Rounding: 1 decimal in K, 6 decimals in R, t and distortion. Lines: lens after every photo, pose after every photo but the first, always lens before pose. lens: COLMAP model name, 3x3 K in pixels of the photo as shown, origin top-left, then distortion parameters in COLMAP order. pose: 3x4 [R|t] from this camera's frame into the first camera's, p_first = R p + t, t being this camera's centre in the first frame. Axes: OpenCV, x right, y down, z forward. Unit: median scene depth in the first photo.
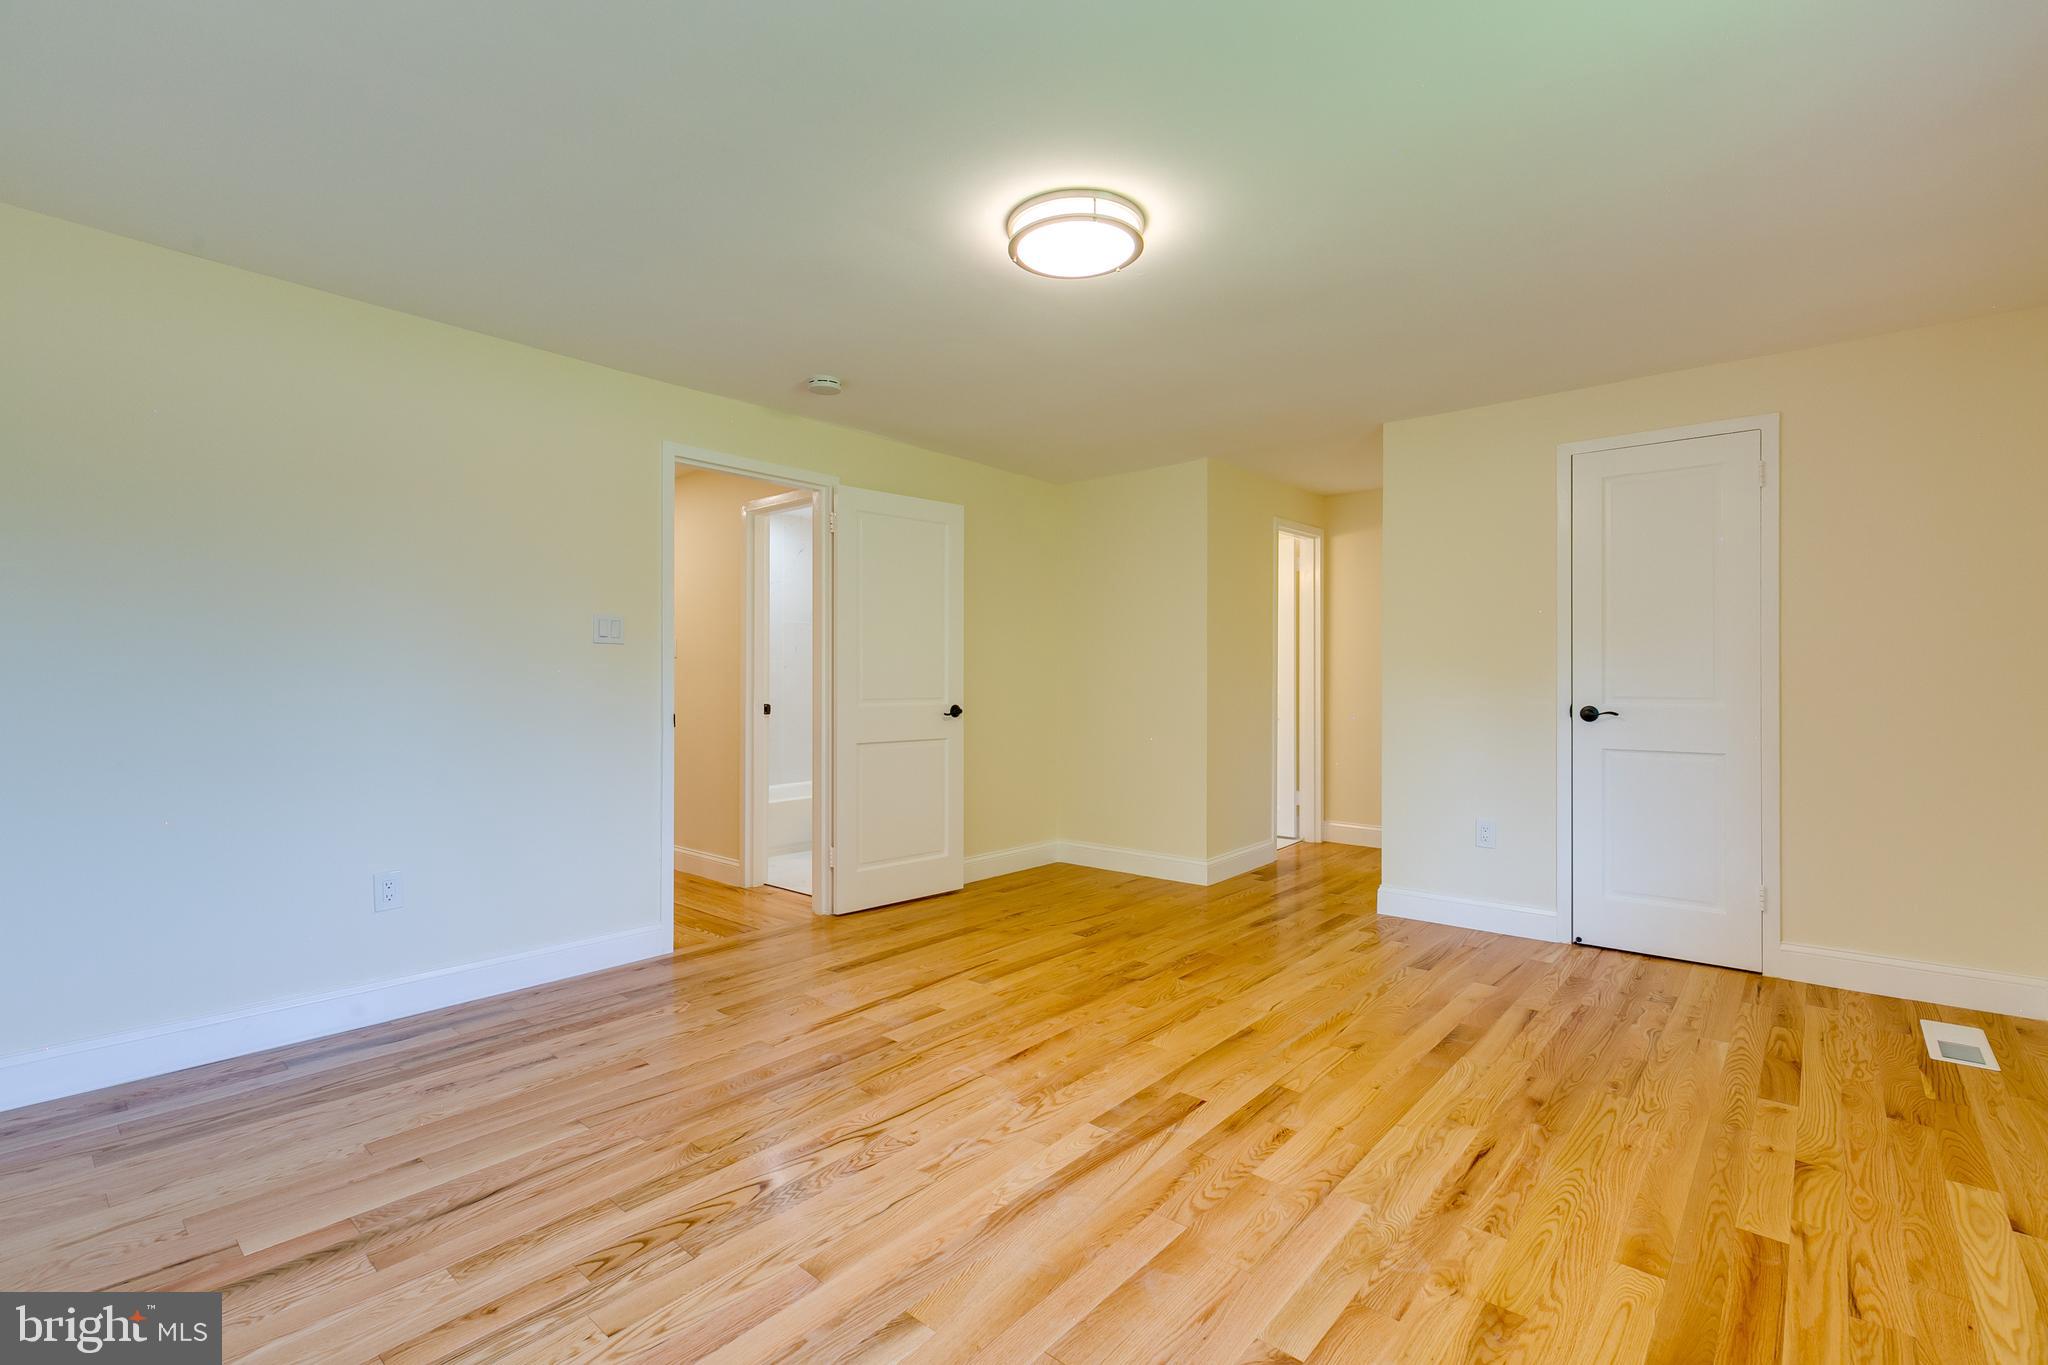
lens RADIAL K [[913.3, 0, 1030.2], [0, 913.3, 678.1], [0, 0, 1]] dist [0.007156, -0.001291]
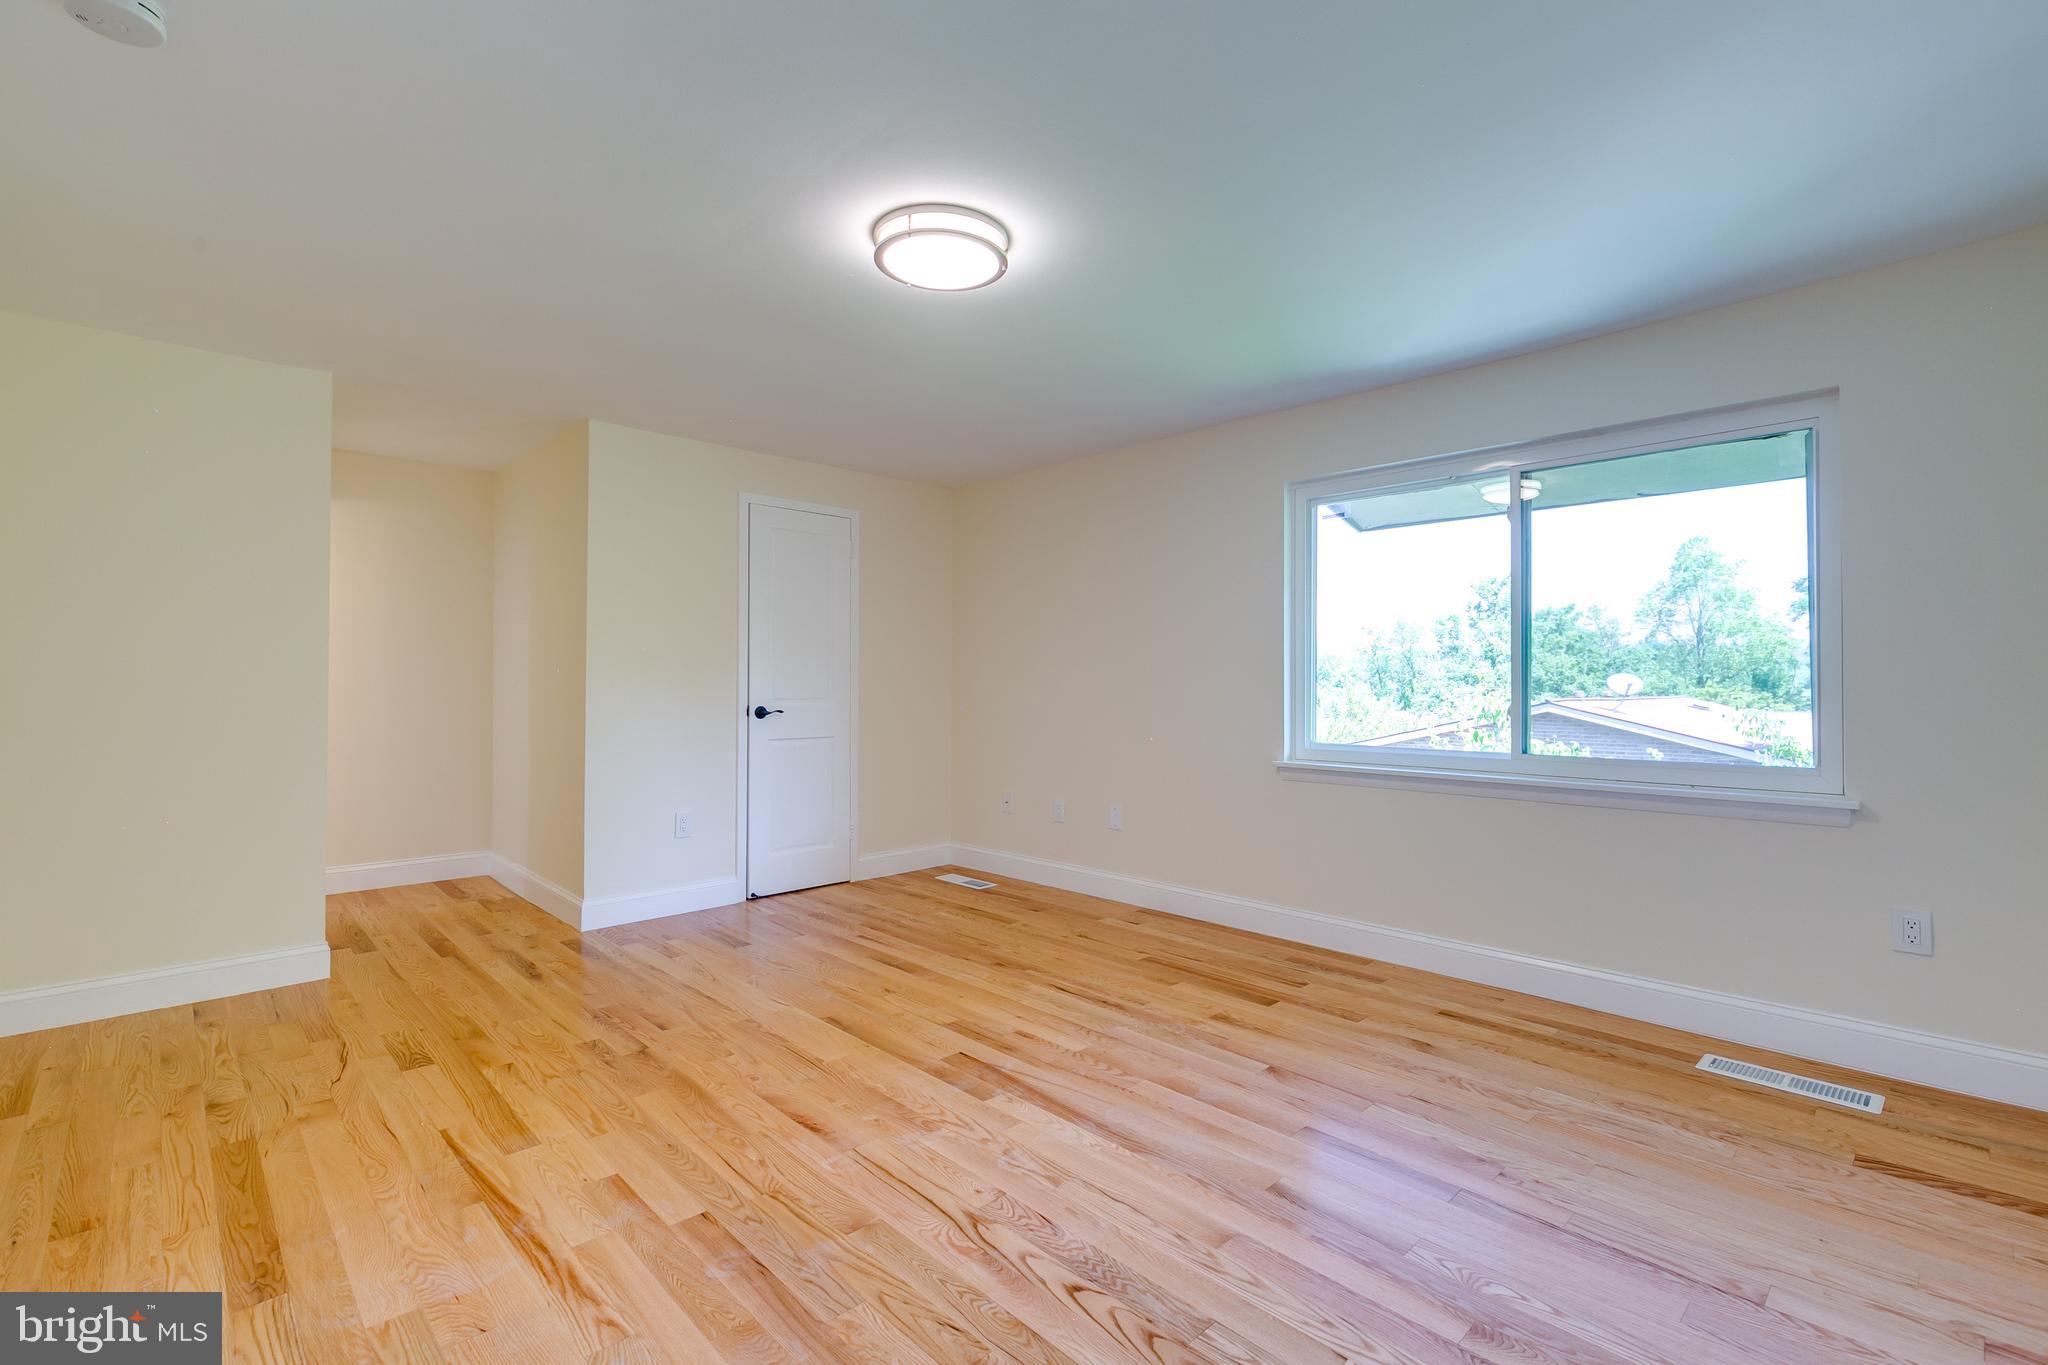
lens RADIAL K [[913.3, 0, 1030.7], [0, 913.3, 683.8], [0, 0, 1]] dist [0.007156, -0.001291]
pose [[0.090994, 0.000511, 0.995851, -0.874067], [-0.001386, 0.999999, -0.000387, -0.001258], [-0.995850, -0.001346, 0.090995, 0.744882]]
